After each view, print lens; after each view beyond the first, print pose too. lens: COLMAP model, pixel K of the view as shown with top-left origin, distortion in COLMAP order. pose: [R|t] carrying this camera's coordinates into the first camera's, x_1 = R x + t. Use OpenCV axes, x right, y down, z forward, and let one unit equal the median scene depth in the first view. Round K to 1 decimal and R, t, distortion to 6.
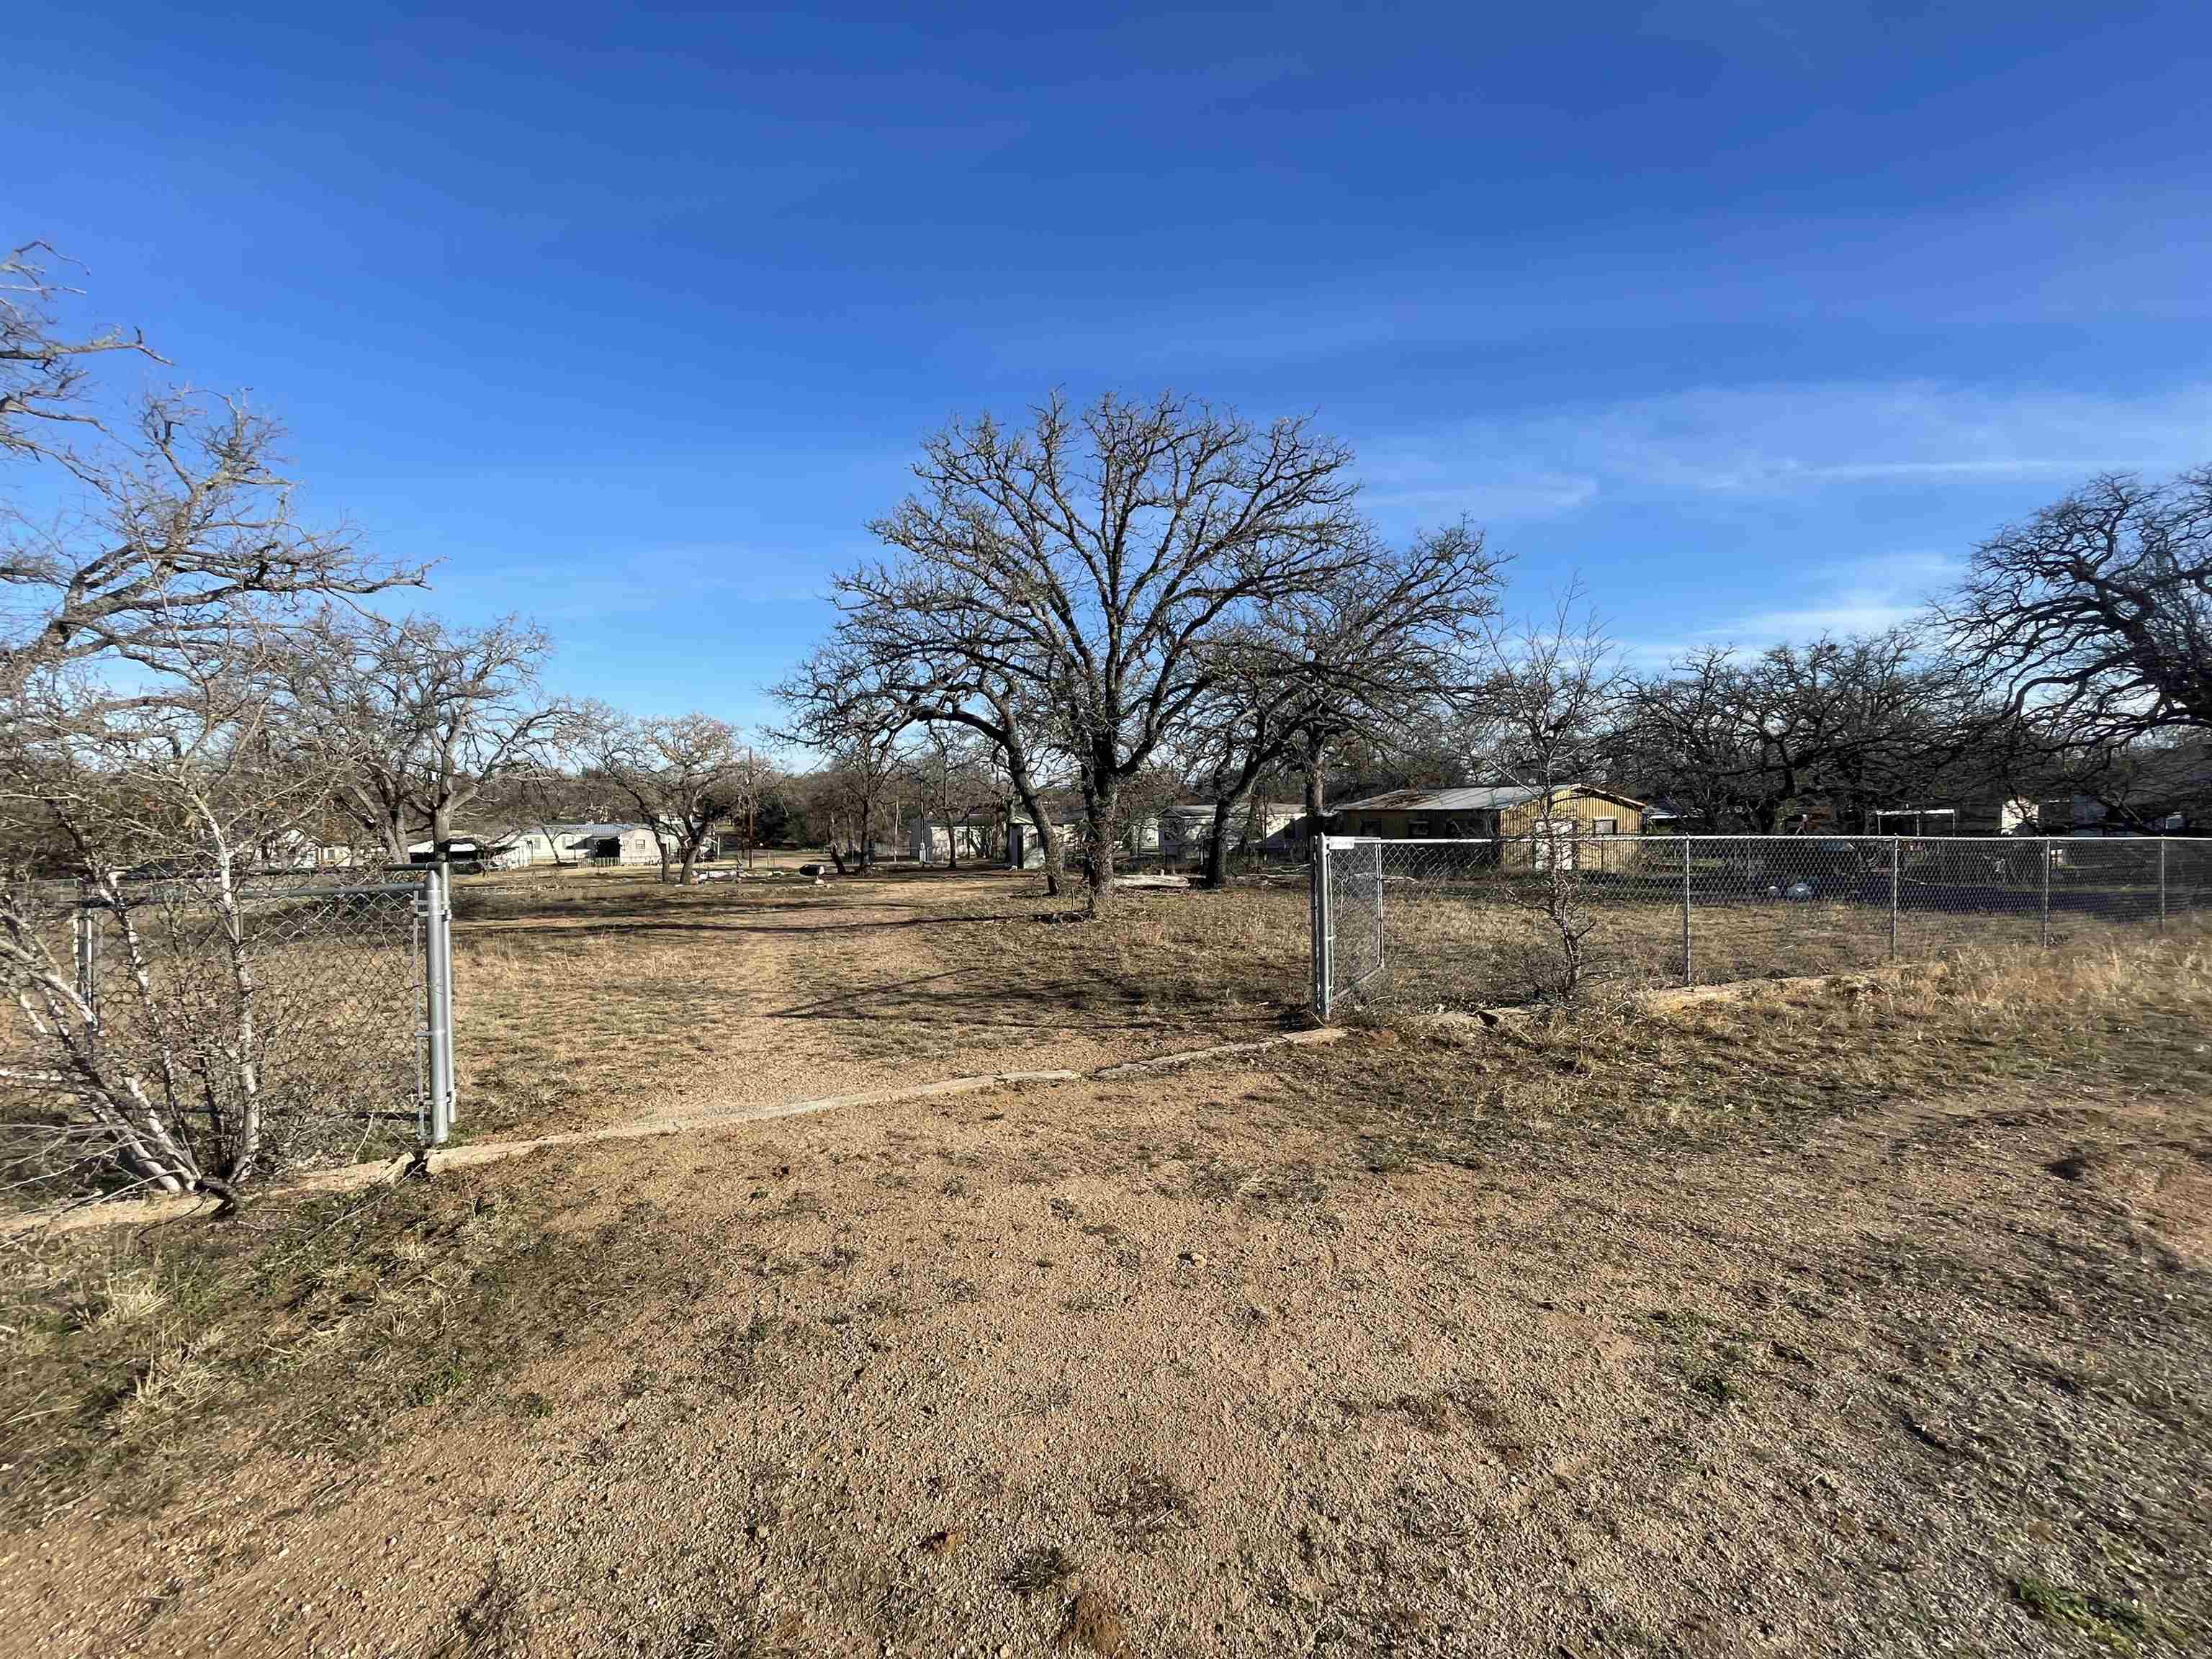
lens RADIAL K [[892.8, 0, 1103.9], [0, 892.8, 828.4], [0, 0, 1]] dist [-0.001296, -0.000664]
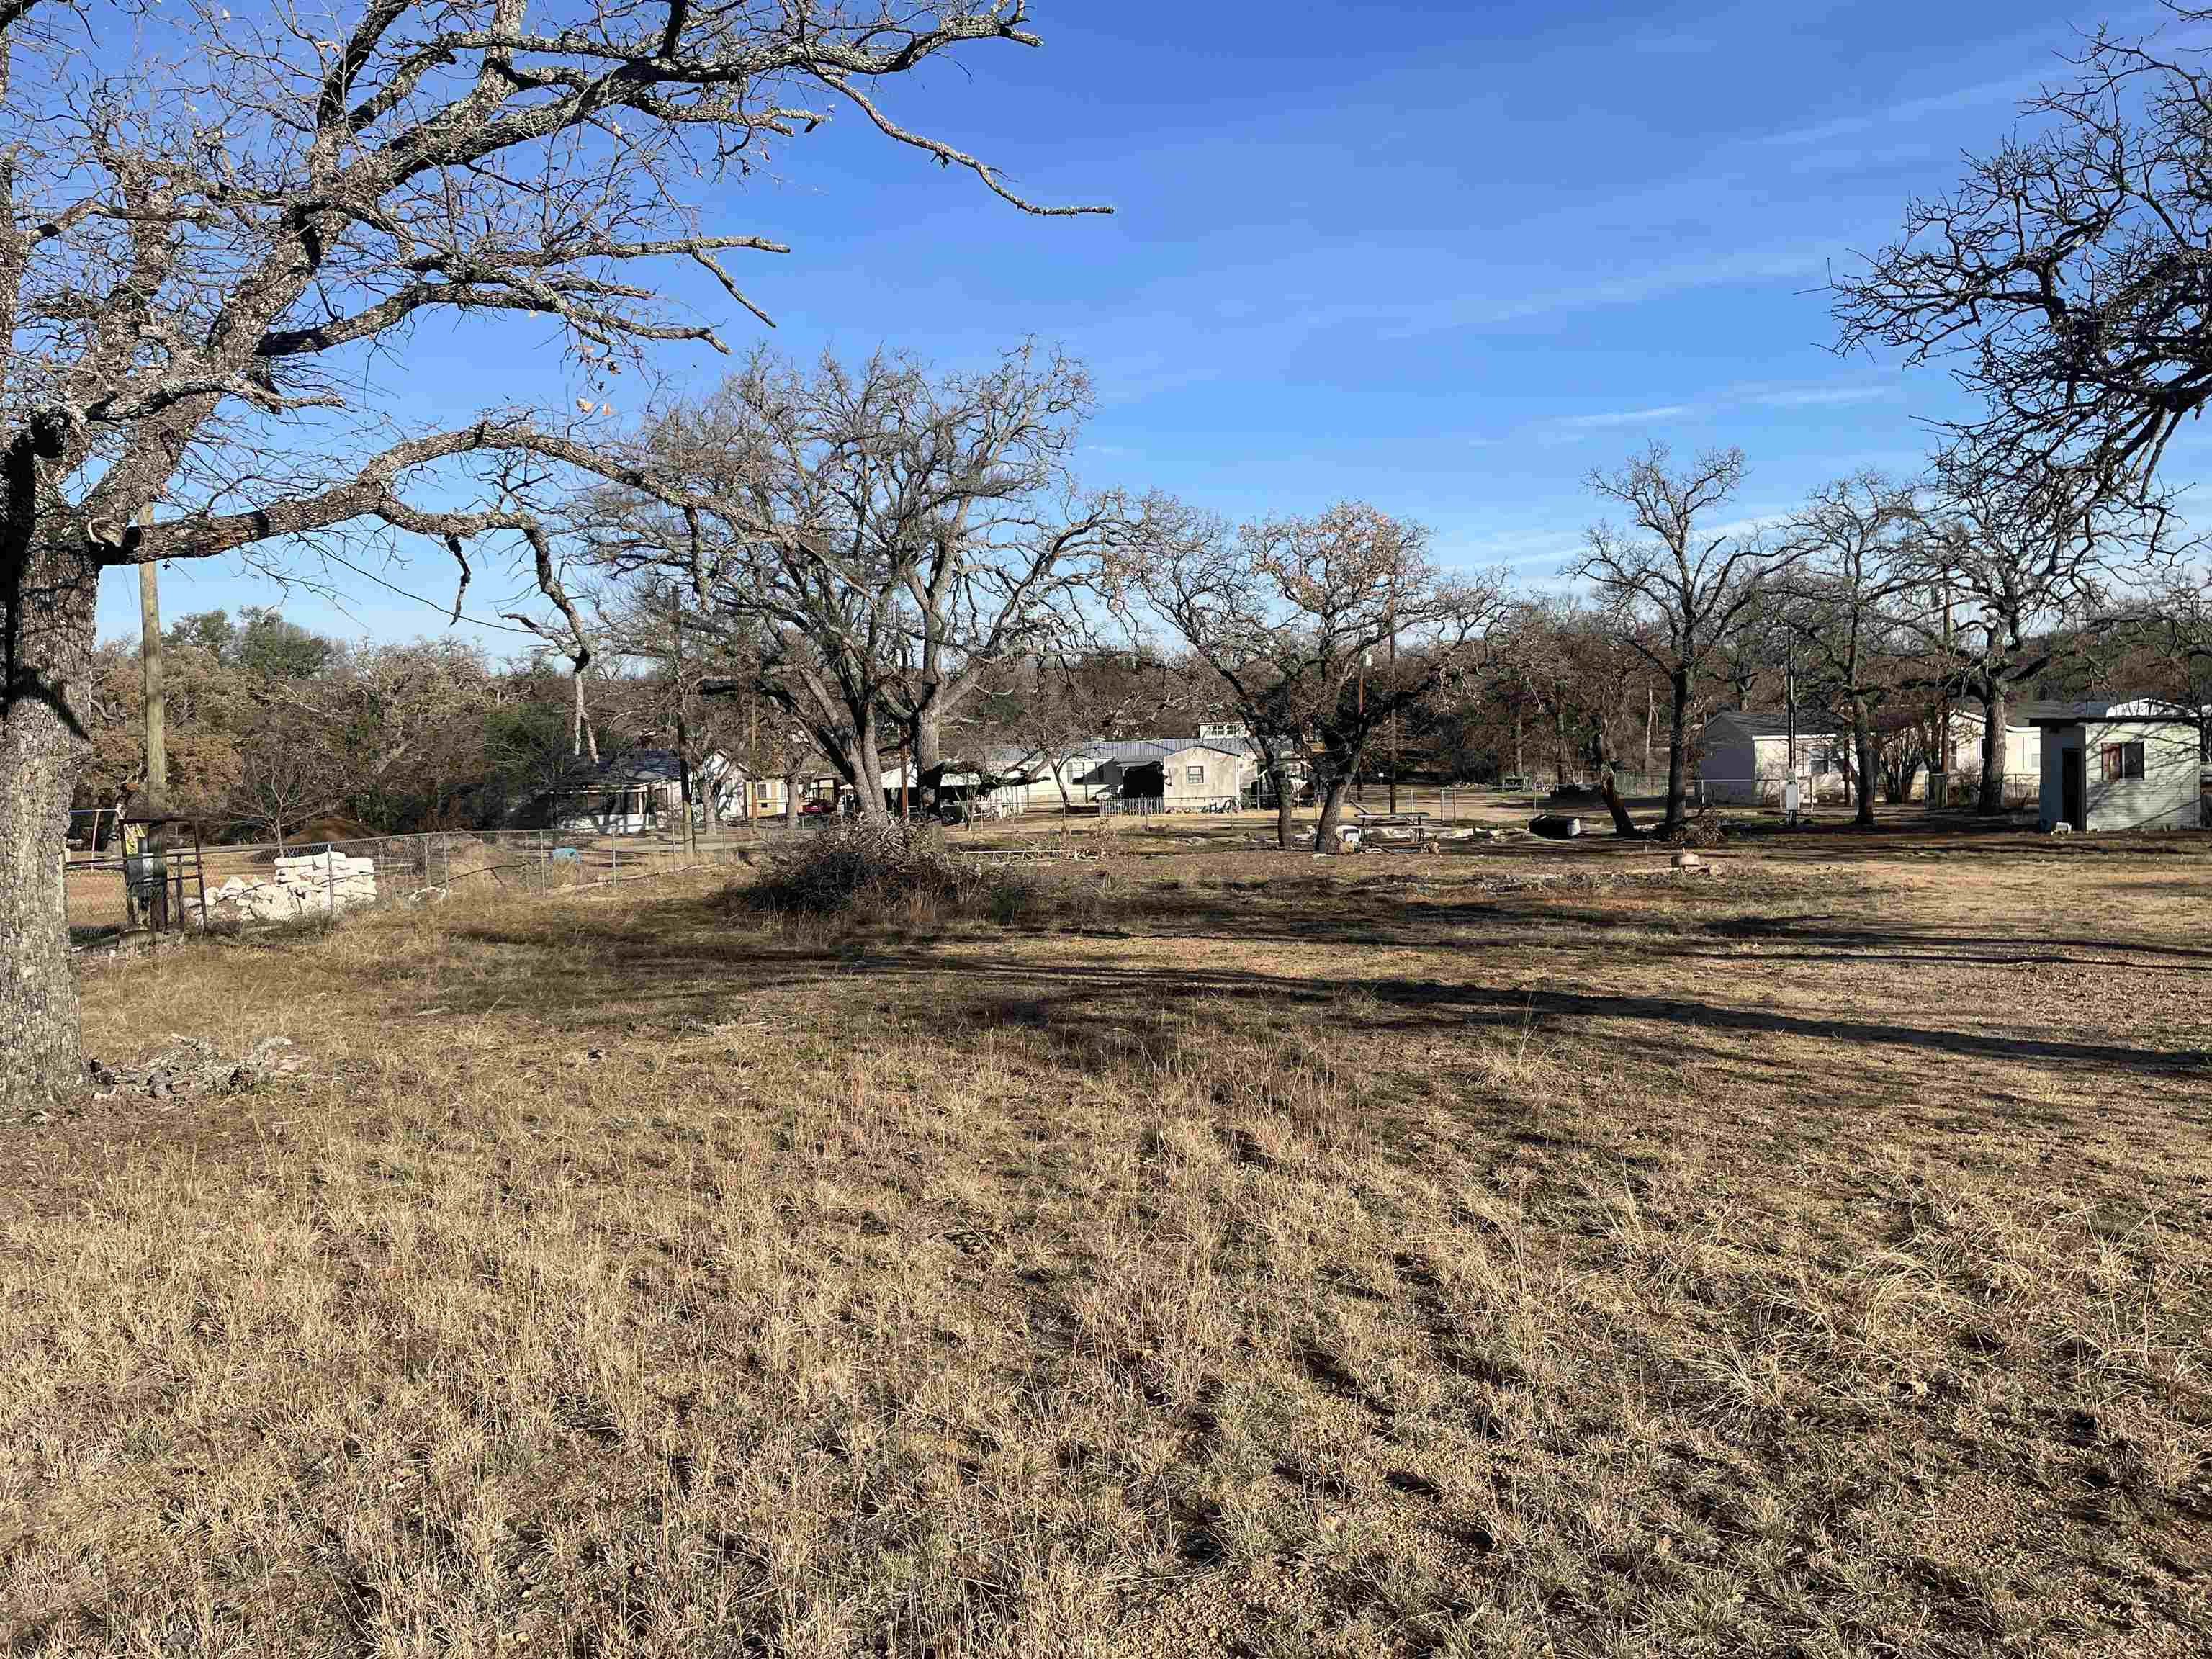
lens RADIAL K [[1658.7, 0, 1118.5], [0, 1658.7, 807.5], [0, 0, 1]] dist [0.102480, -0.126290]
pose [[0.878175, 0.006303, -0.478297, -0.145202], [0.011437, 0.999351, 0.034169, 0.004752], [0.478202, -0.035477, 0.877533, 0.149889]]
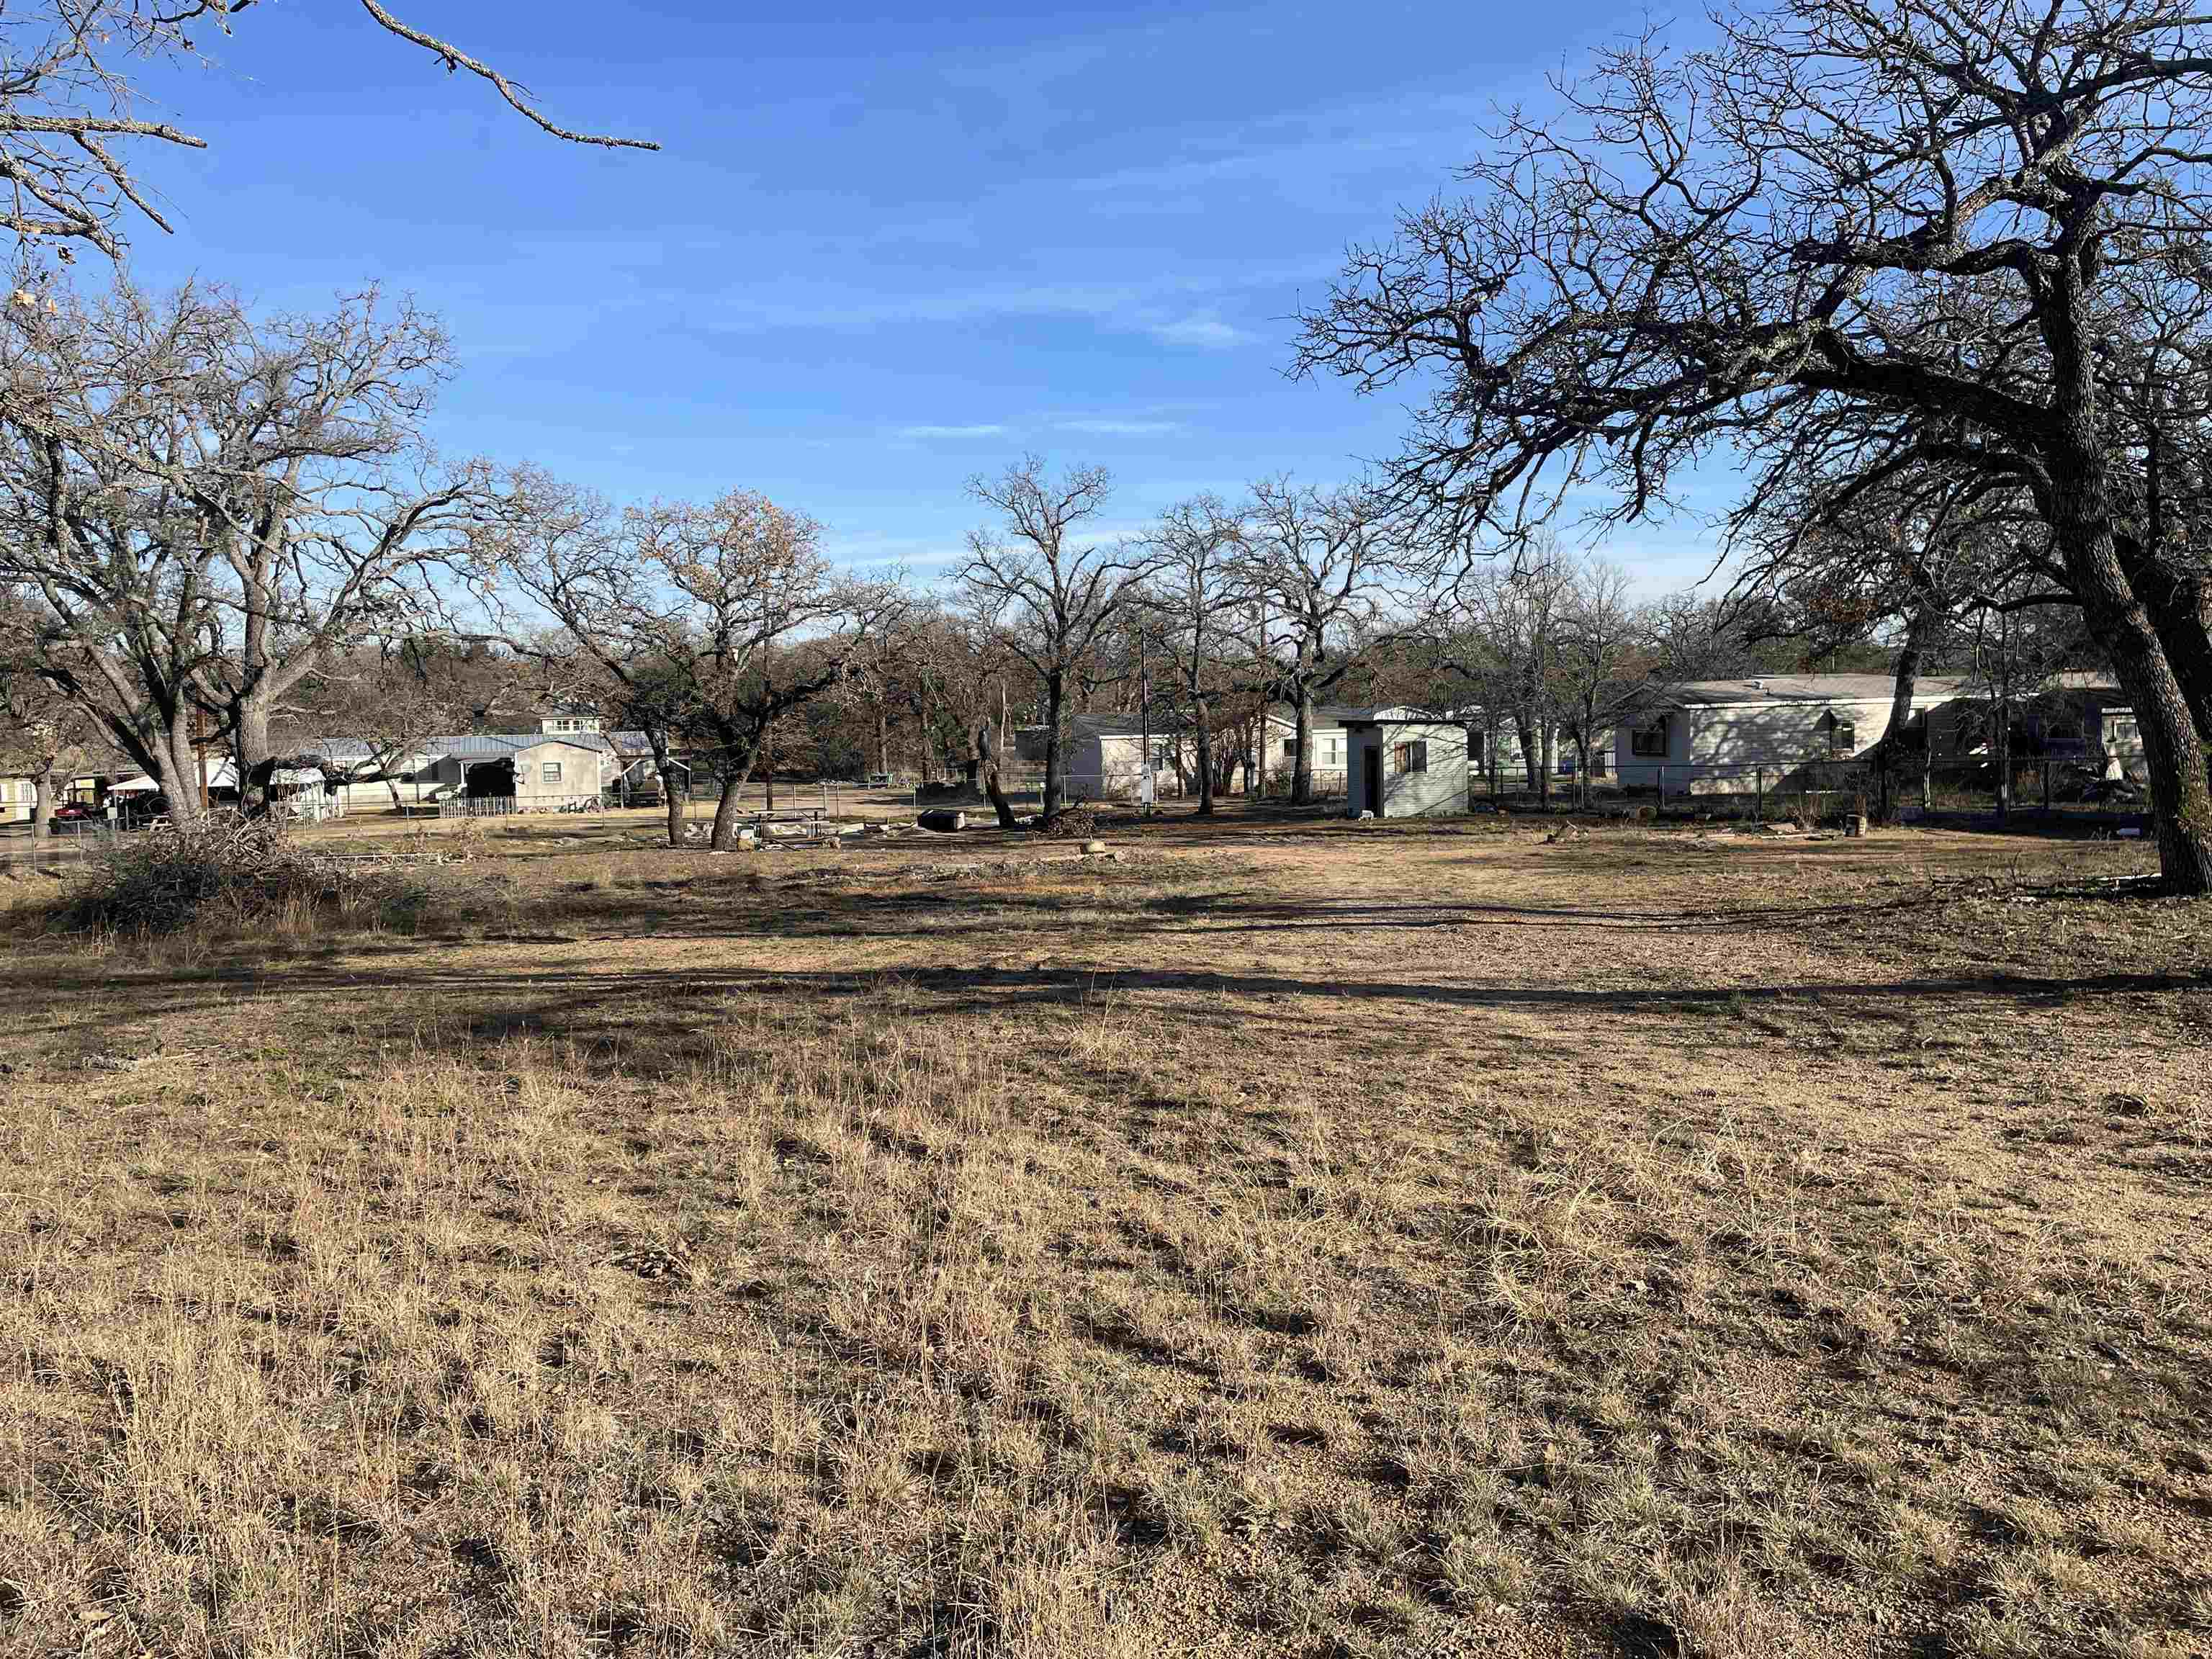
lens RADIAL K [[1658.7, 0, 1106.9], [0, 1658.7, 813.2], [0, 0, 1]] dist [0.102480, -0.126290]
pose [[0.992876, -0.003164, -0.119108, -0.175210], [0.008228, 0.999082, 0.042046, 0.006733], [0.118866, -0.042727, 0.991991, 0.144822]]
